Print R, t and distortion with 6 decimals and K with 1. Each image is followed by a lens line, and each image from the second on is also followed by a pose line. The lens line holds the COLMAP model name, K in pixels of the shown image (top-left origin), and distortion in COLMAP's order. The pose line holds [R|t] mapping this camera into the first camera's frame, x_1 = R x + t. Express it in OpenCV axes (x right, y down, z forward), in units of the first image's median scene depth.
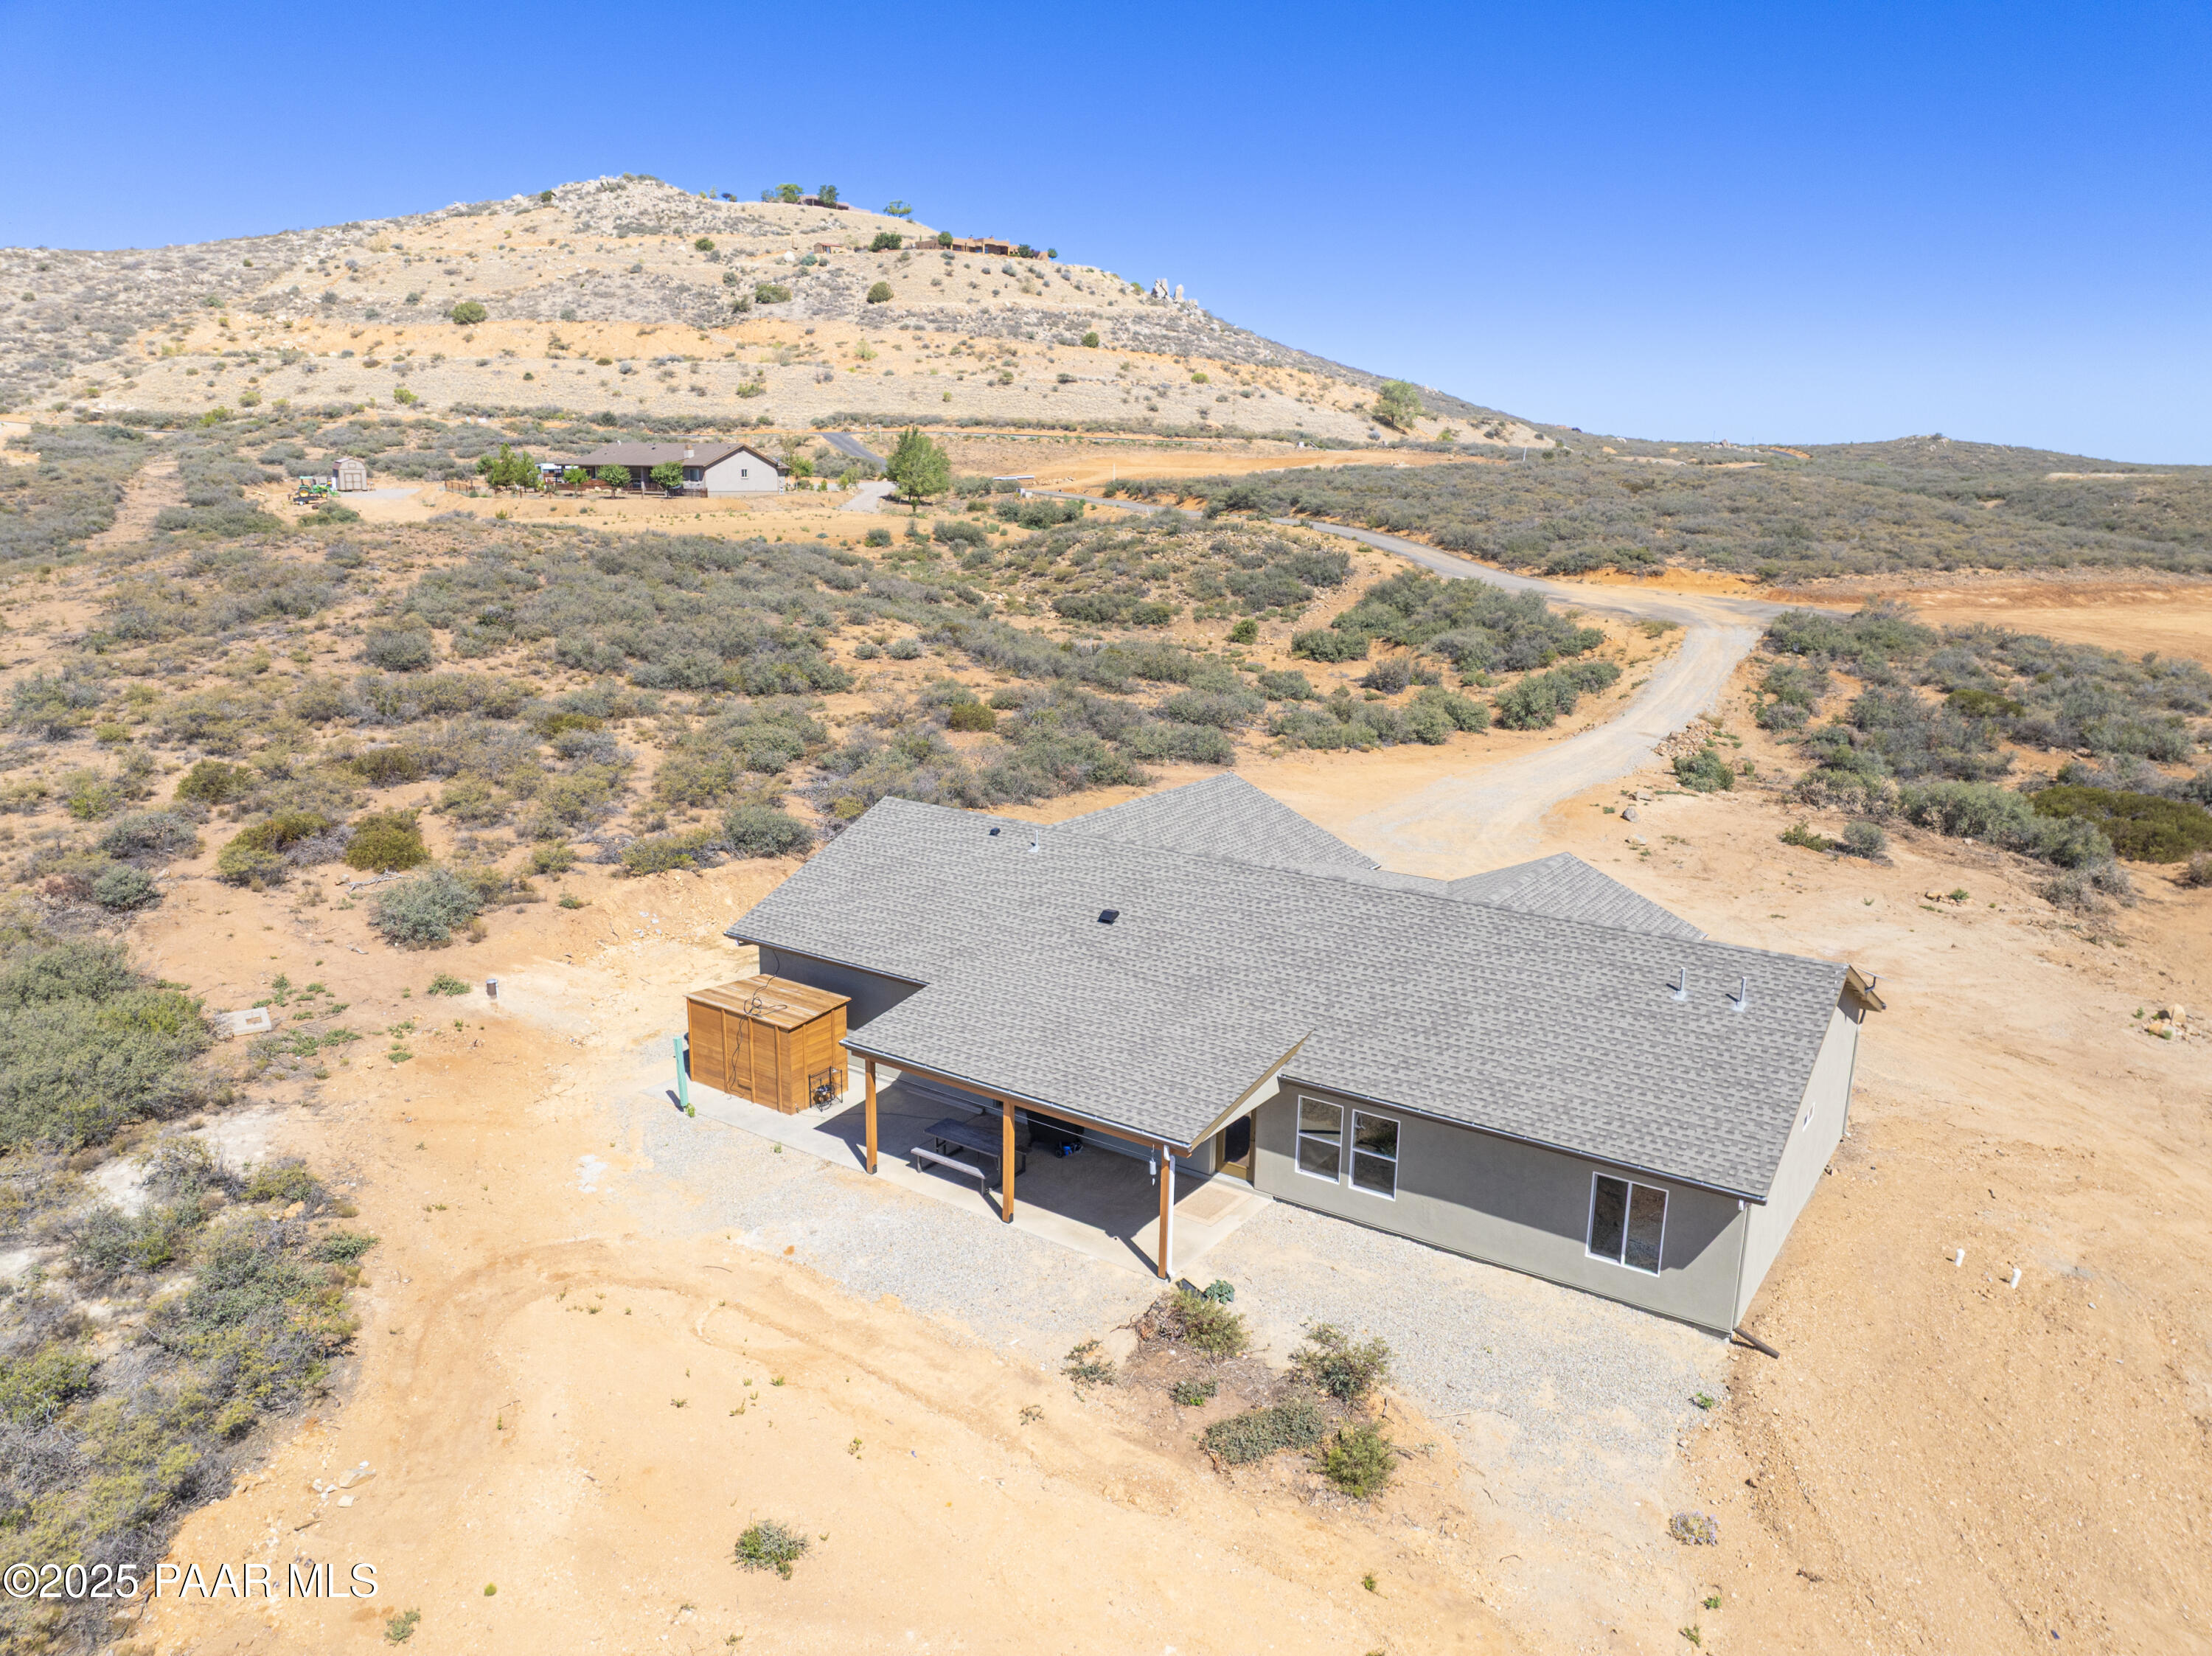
lens RADIAL K [[1557.8, 0, 1106.0], [0, 1557.8, 828.0], [0, 0, 1]] dist [-0.039189, -0.000956]
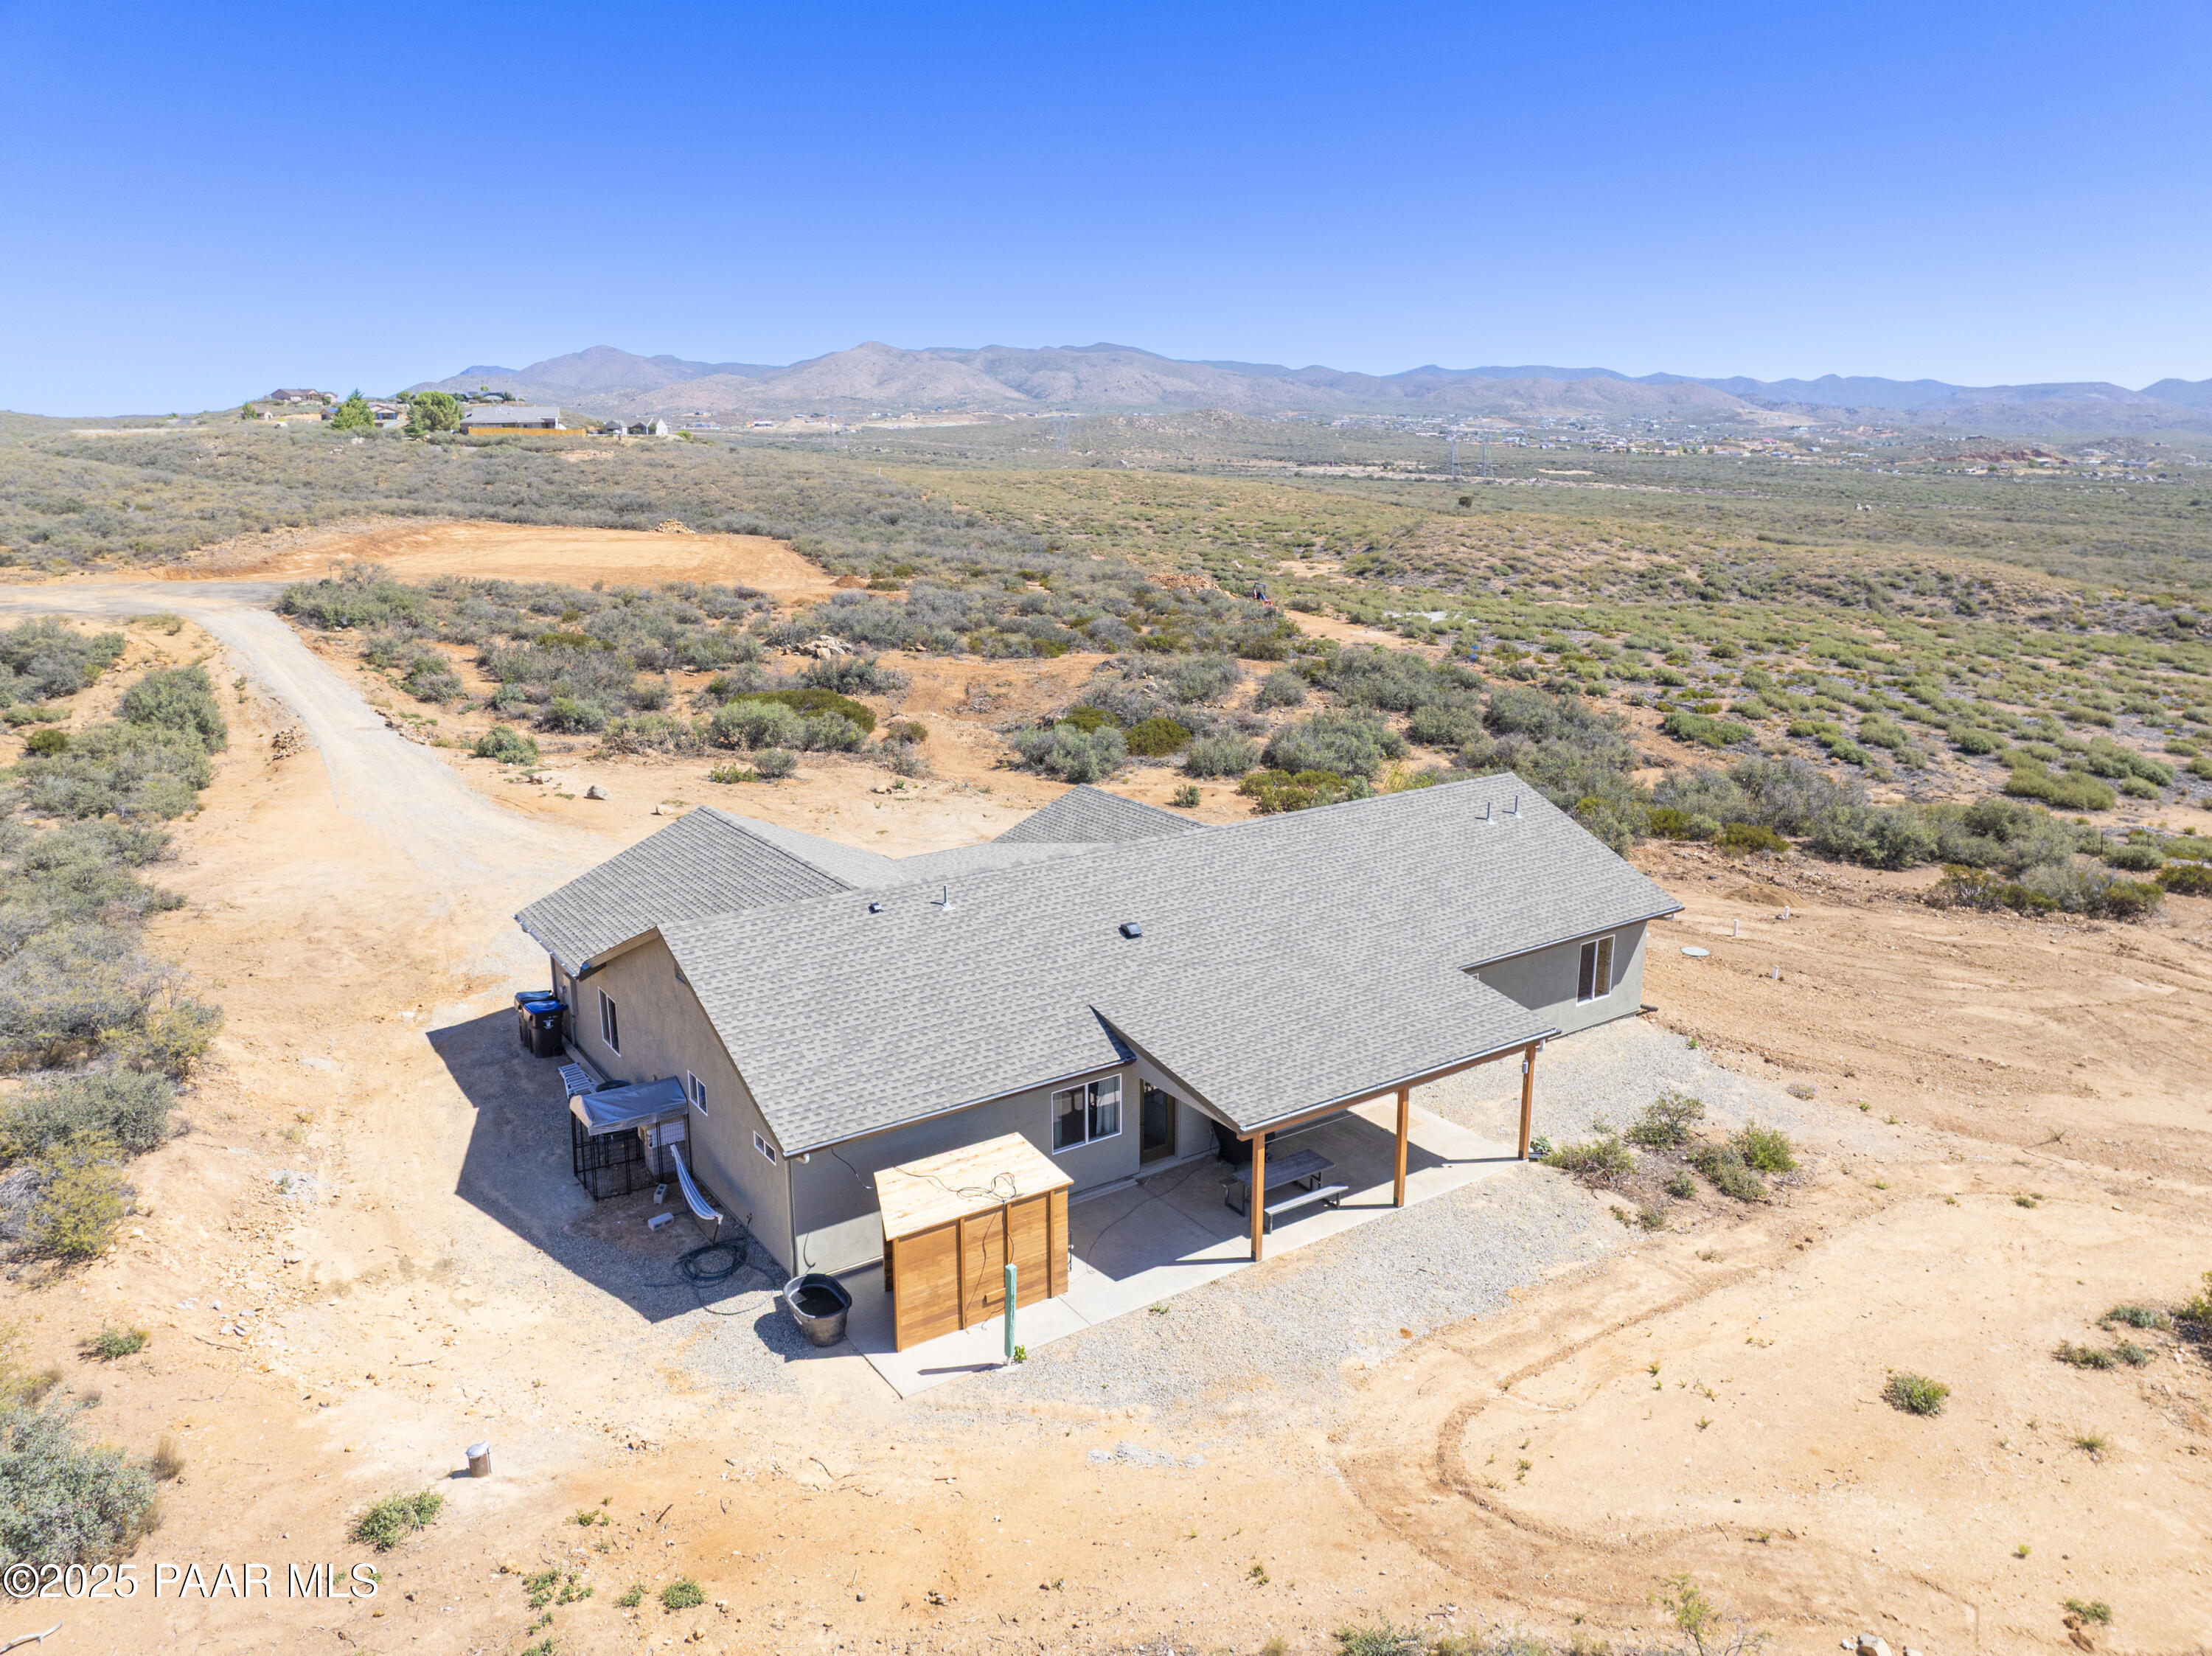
lens RADIAL K [[1557.8, 0, 1106.0], [0, 1557.8, 828.0], [0, 0, 1]] dist [-0.039189, -0.000956]
pose [[0.355966, -0.246818, 0.901315, -0.089639], [0.219920, 0.959528, 0.175904, -0.018438], [-0.908253, 0.135601, 0.395840, 0.067724]]
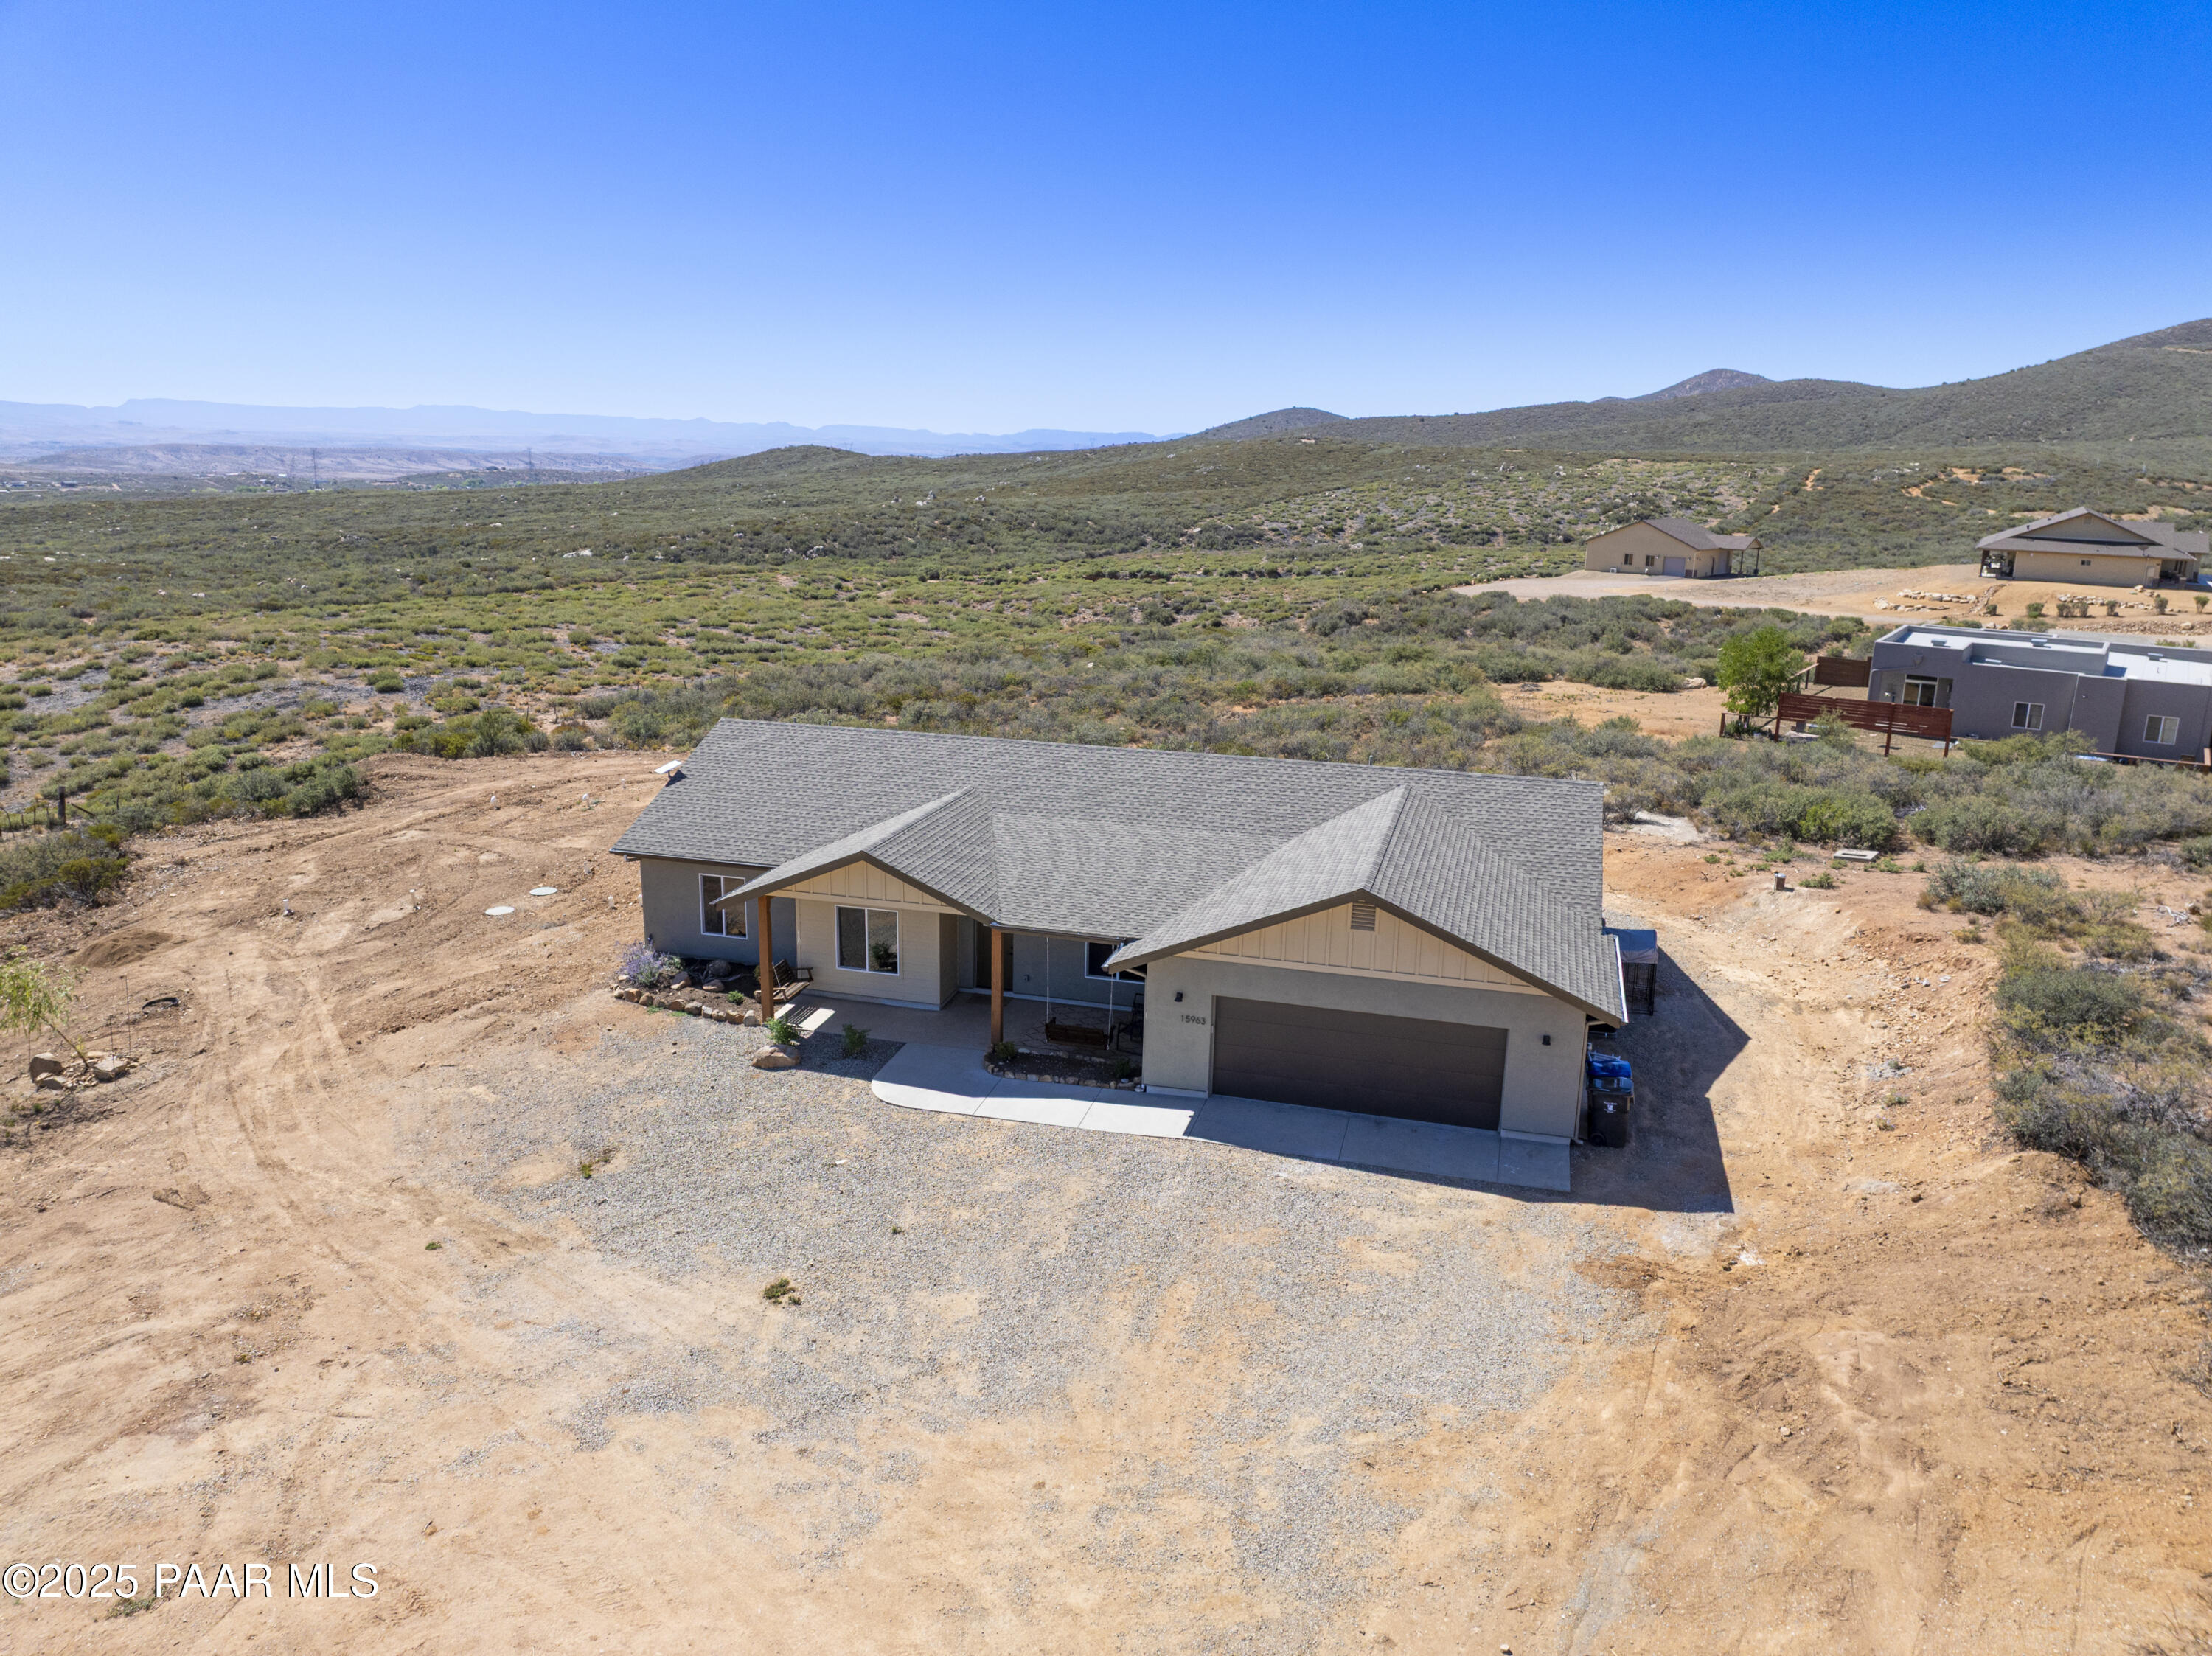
lens RADIAL K [[1555.9, 0, 1106.0], [0, 1555.9, 828.0], [0, 0, 1]] dist [-0.022327, -0.029298]
pose [[-0.943312, 0.046359, -0.328654, 0.056001], [-0.109640, 0.891089, 0.440386, -0.047187], [0.313276, 0.451455, -0.835492, 0.216514]]
